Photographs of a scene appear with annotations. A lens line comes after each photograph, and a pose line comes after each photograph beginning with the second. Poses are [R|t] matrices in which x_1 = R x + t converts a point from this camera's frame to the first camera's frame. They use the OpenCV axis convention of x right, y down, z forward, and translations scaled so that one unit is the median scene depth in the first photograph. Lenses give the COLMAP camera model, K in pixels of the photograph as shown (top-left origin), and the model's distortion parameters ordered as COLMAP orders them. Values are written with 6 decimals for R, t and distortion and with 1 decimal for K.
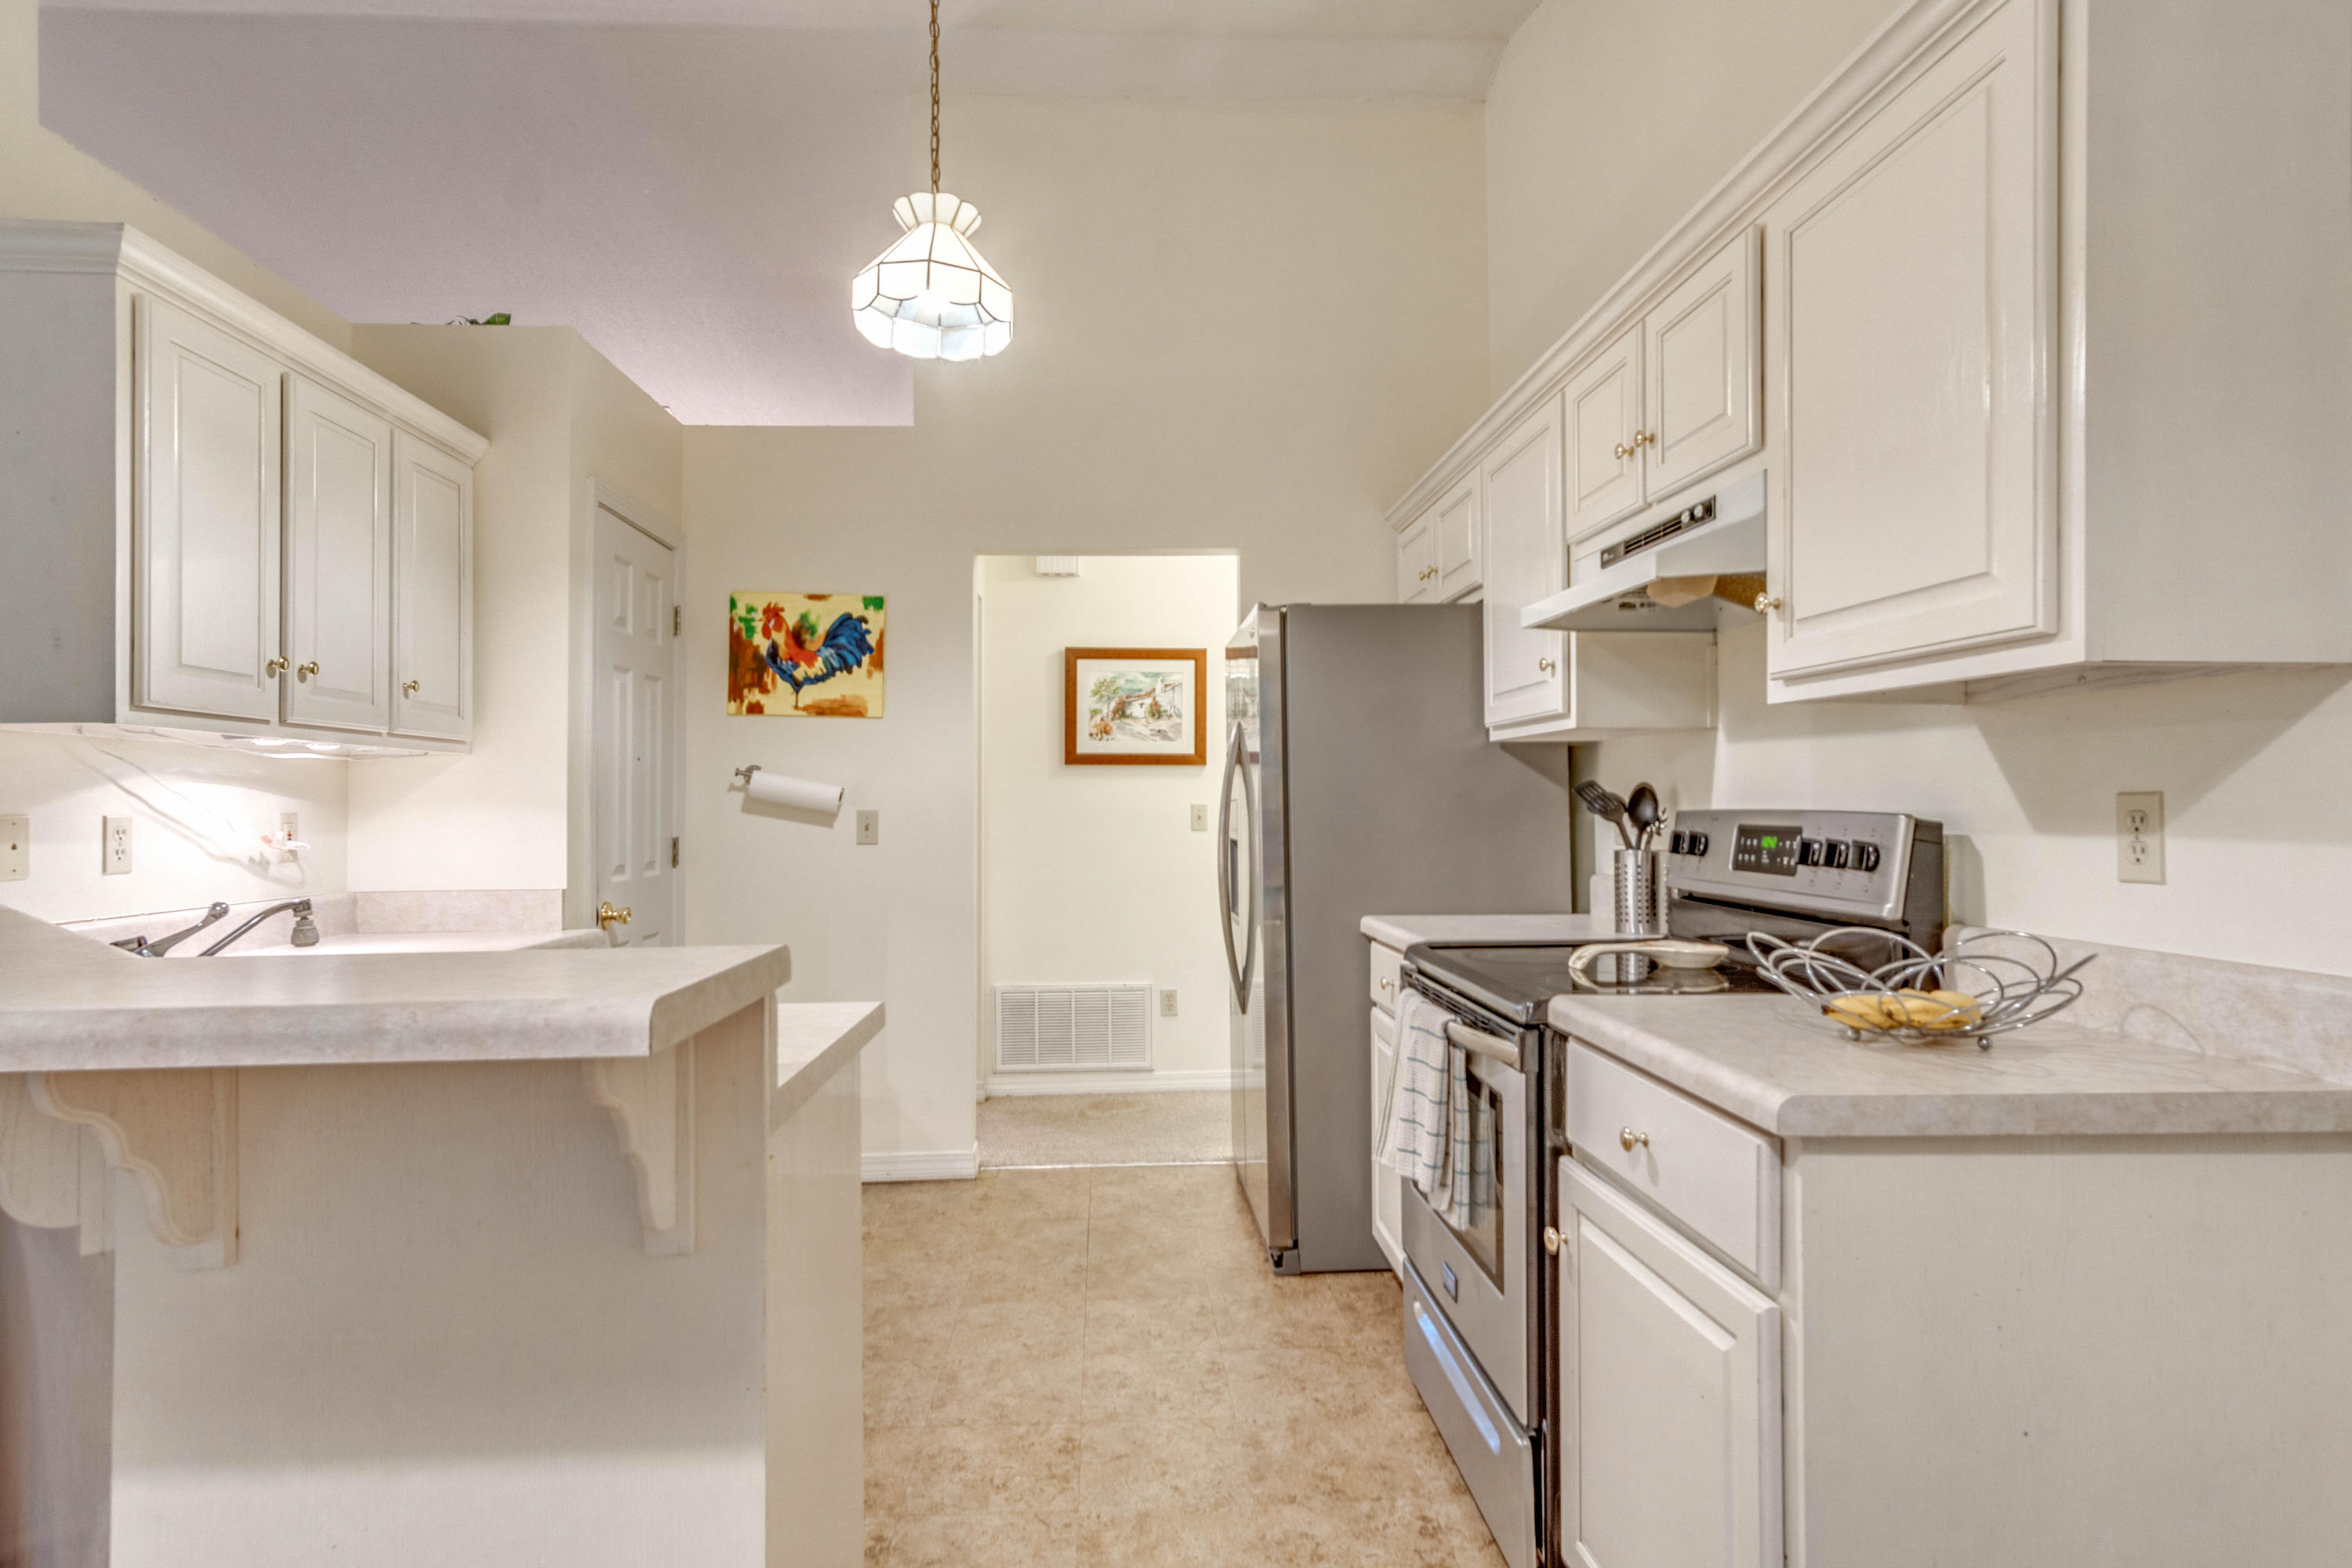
lens RADIAL K [[1247.6, 0, 1176.0], [0, 1247.6, 784.0], [0, 0, 1]] dist [0.000962, 0.001236]
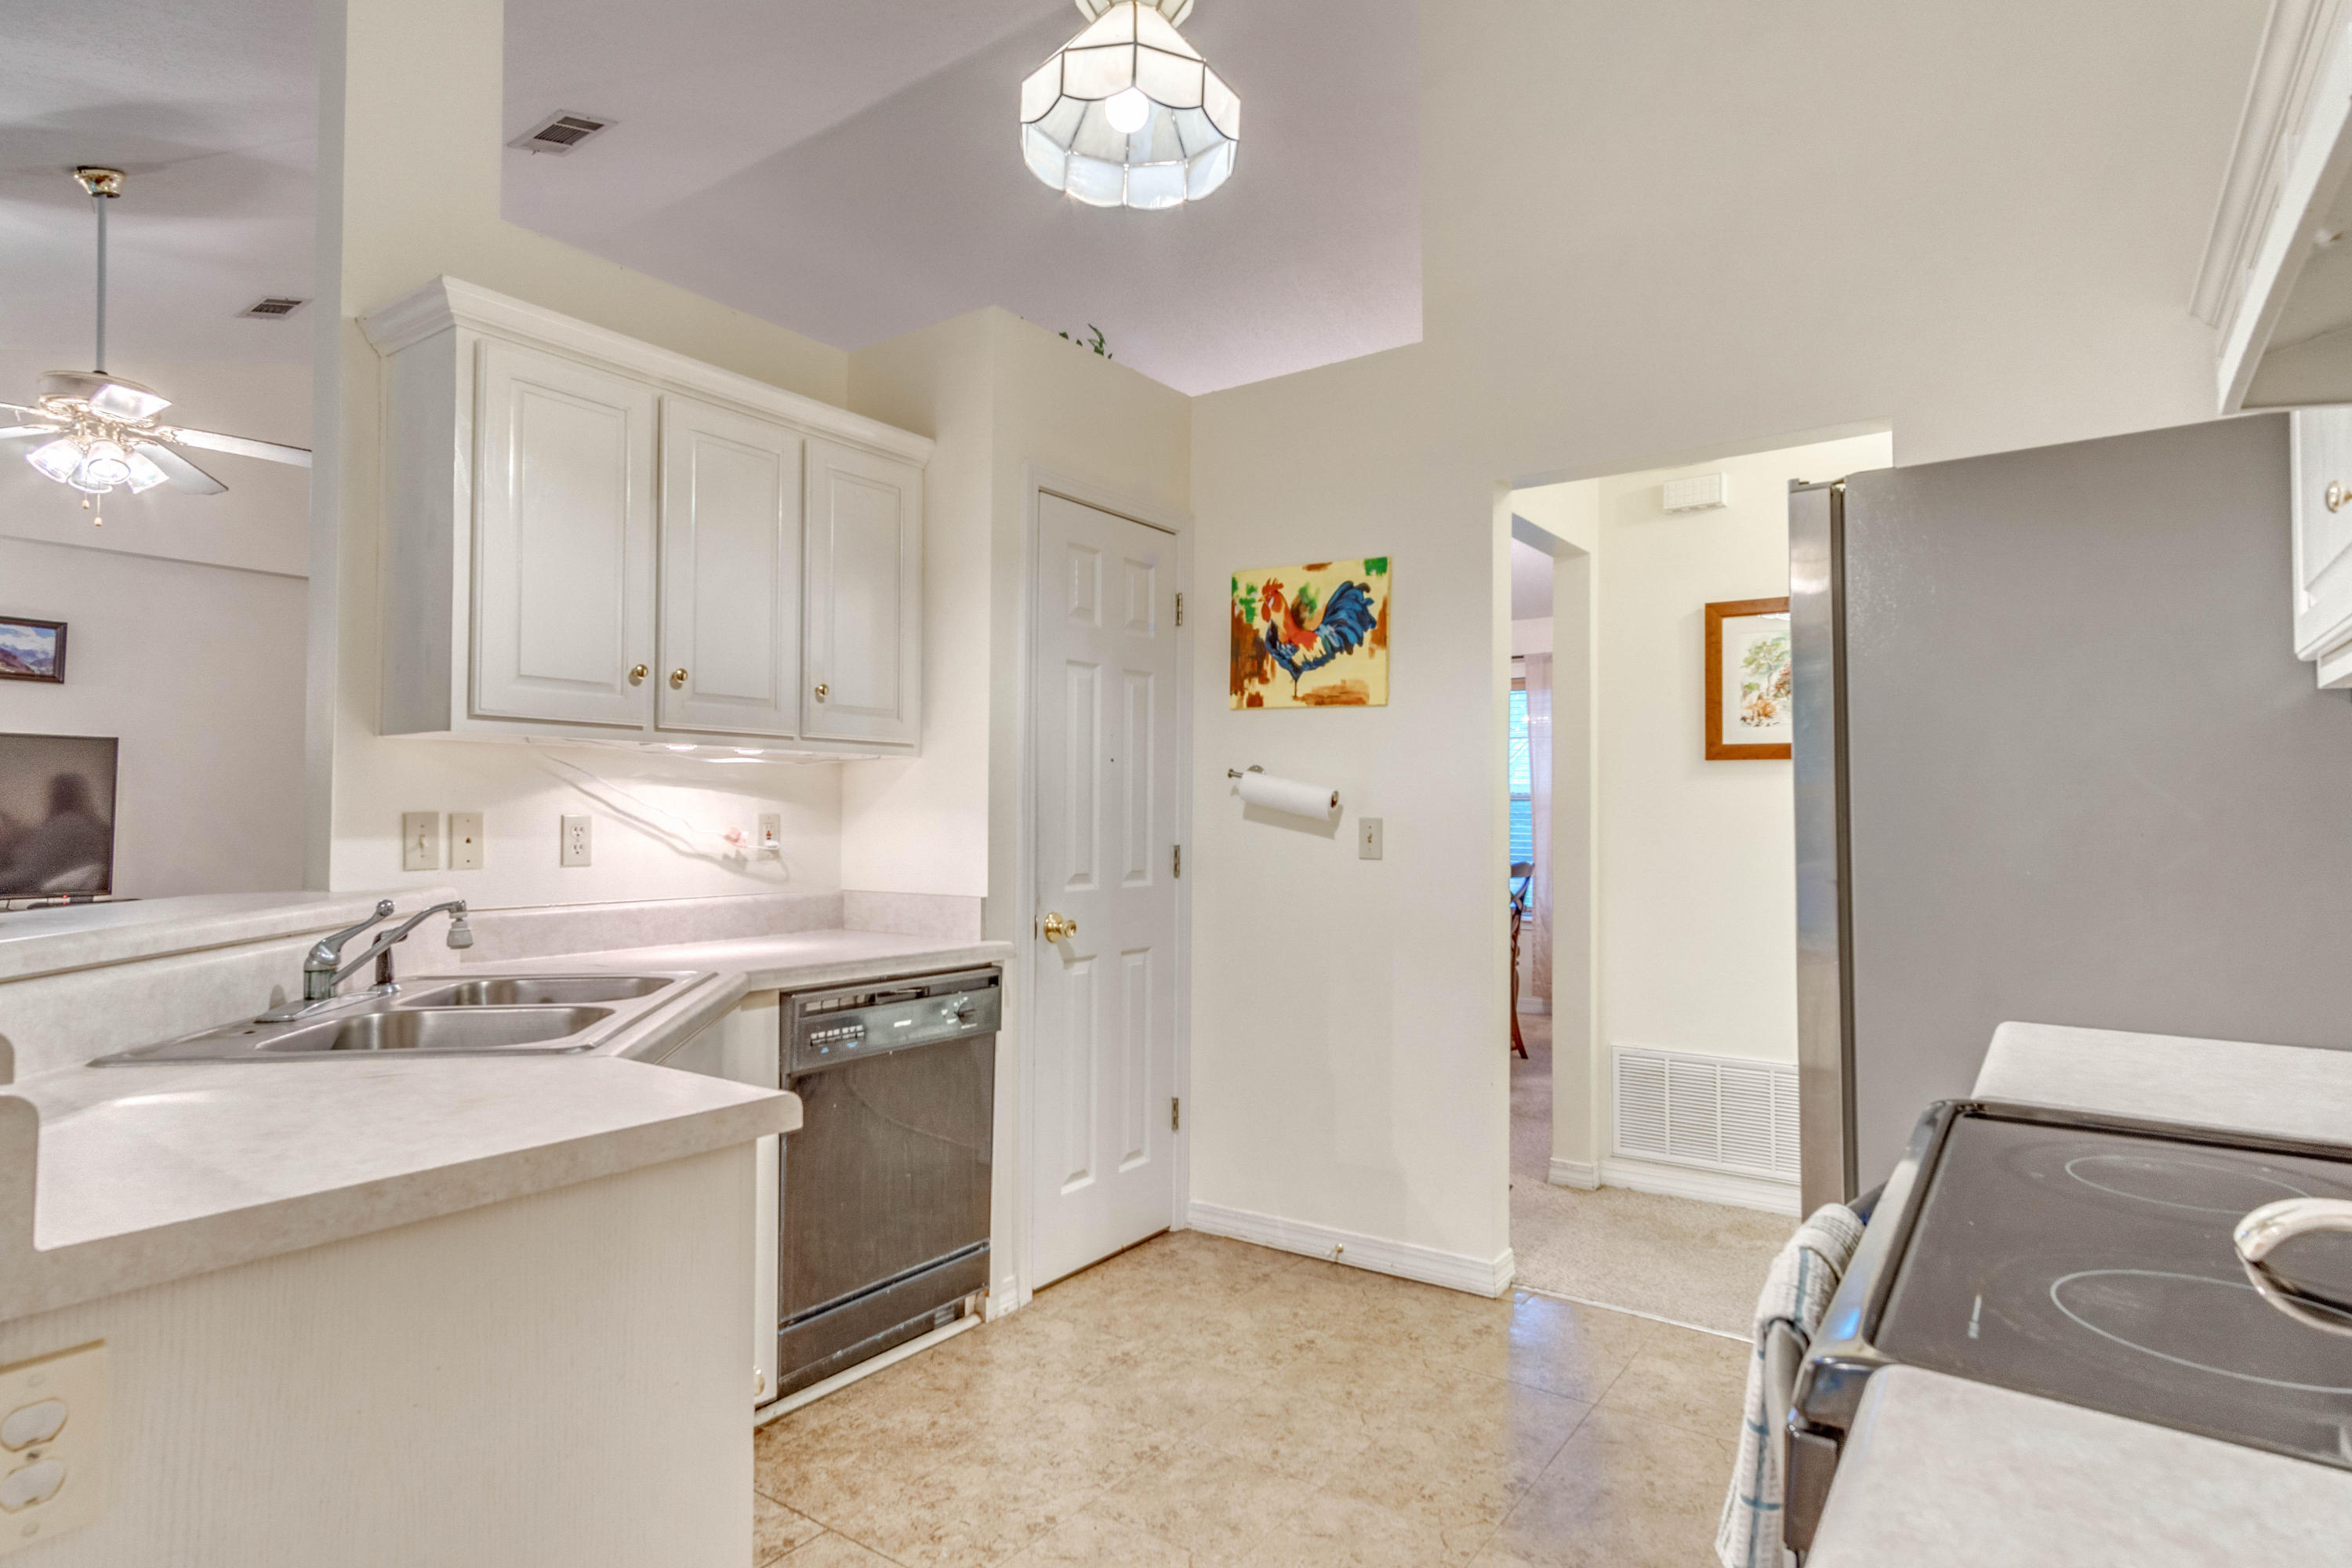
lens RADIAL K [[1247.6, 0, 1176.0], [0, 1247.6, 784.0], [0, 0, 1]] dist [0.000962, 0.001236]
pose [[0.776369, -0.005608, -0.630254, 0.174309], [0.002515, 0.999980, -0.005799, 0.003131], [0.630274, 0.002917, 0.776367, 0.280395]]
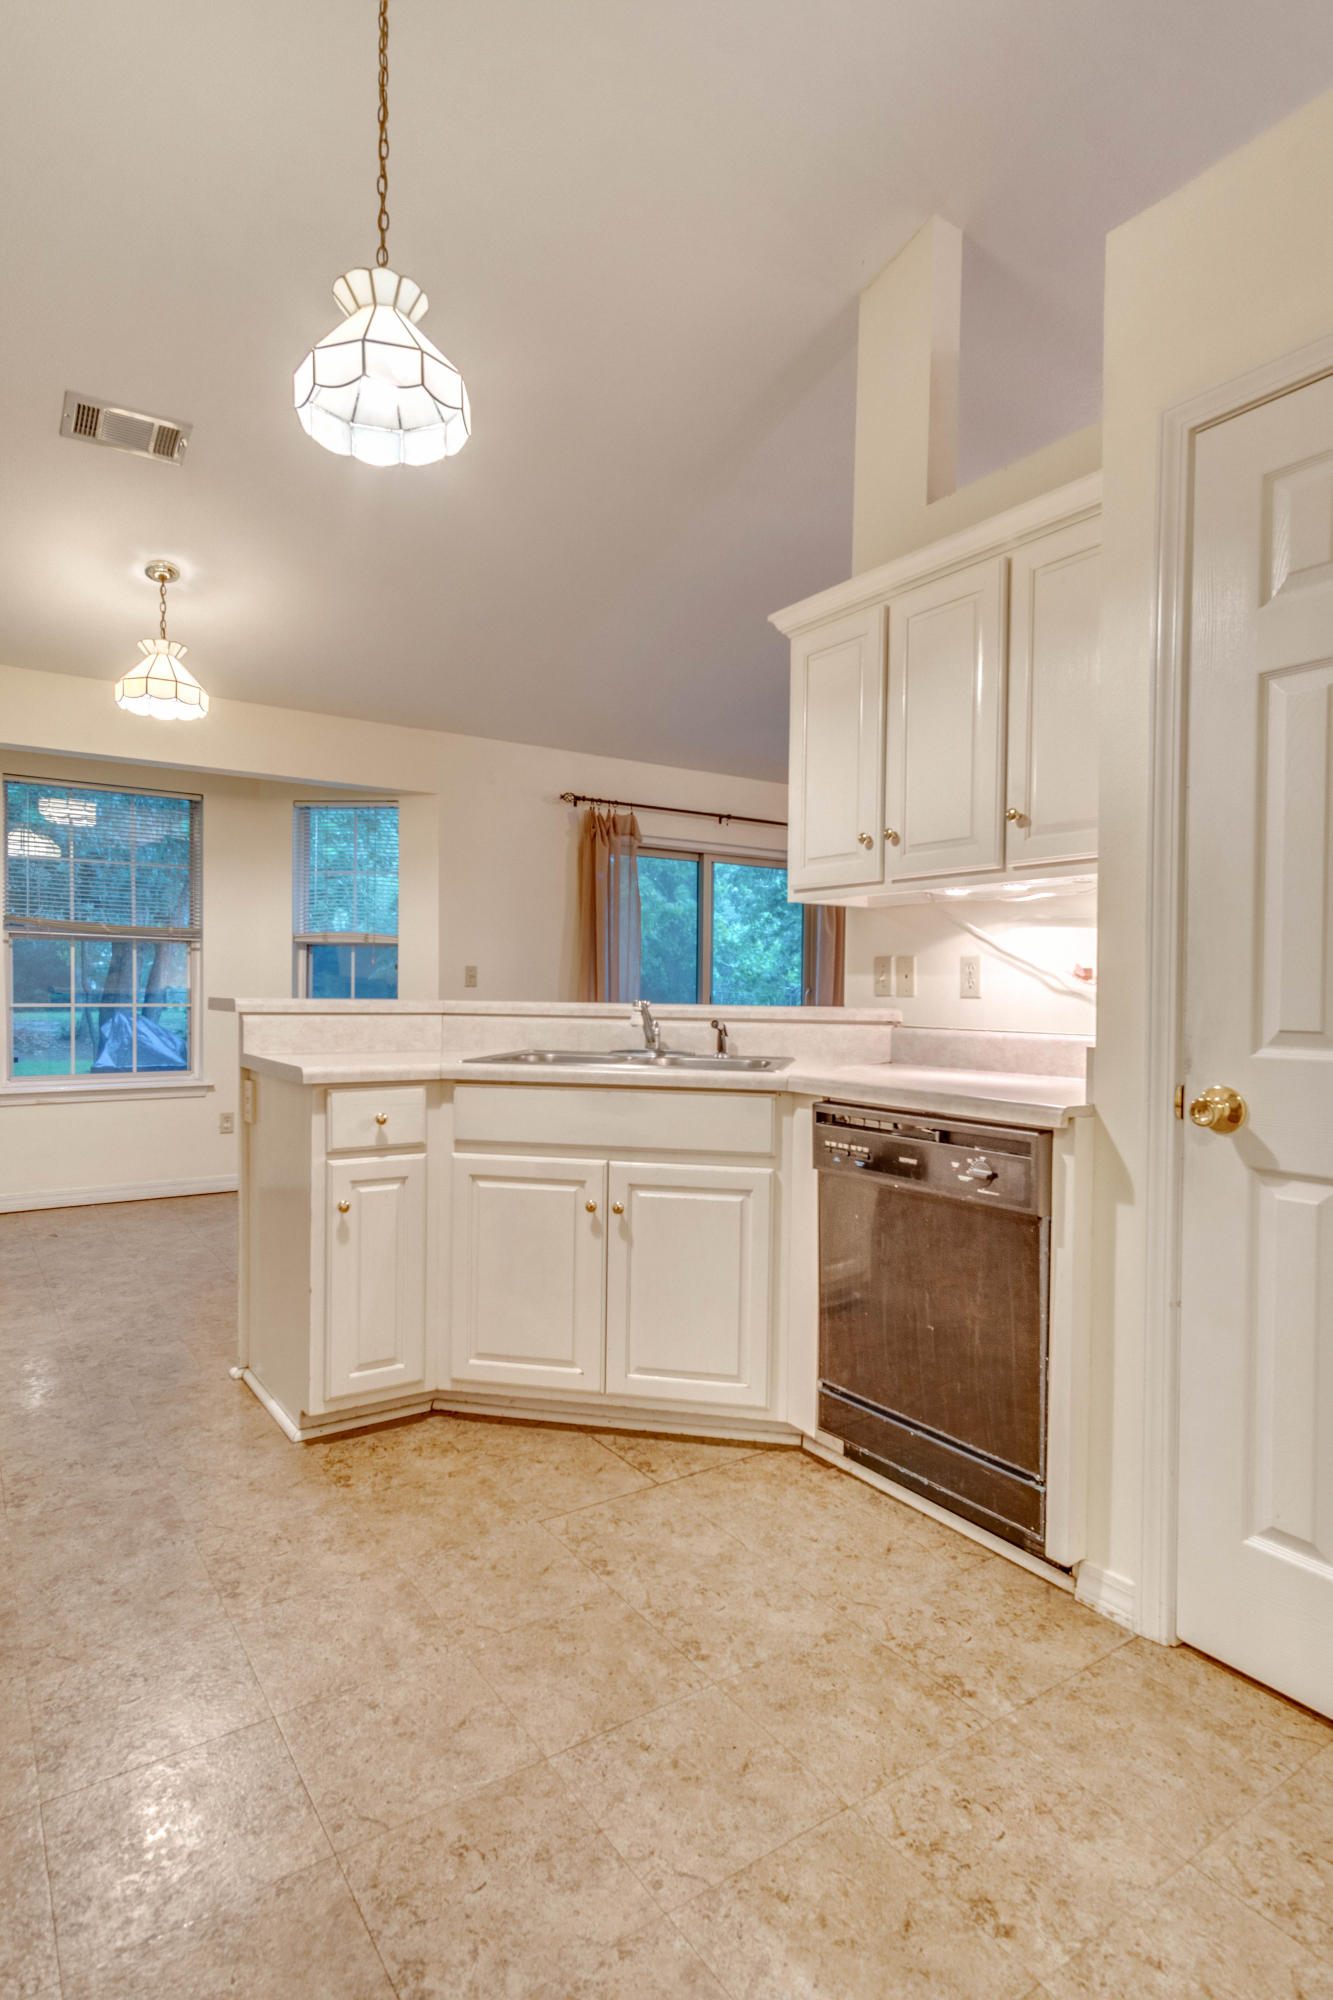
lens RADIAL K [[1058.7, 0, 657.9], [0, 1058.7, 1017.9], [0, 0, 1]] dist [0.001703, 0.001064]
pose [[-0.860447, 0.009568, -0.509451, 0.025532], [0.002727, 0.999896, 0.014173, 0.045787], [0.509533, 0.010805, -0.860383, 1.104585]]
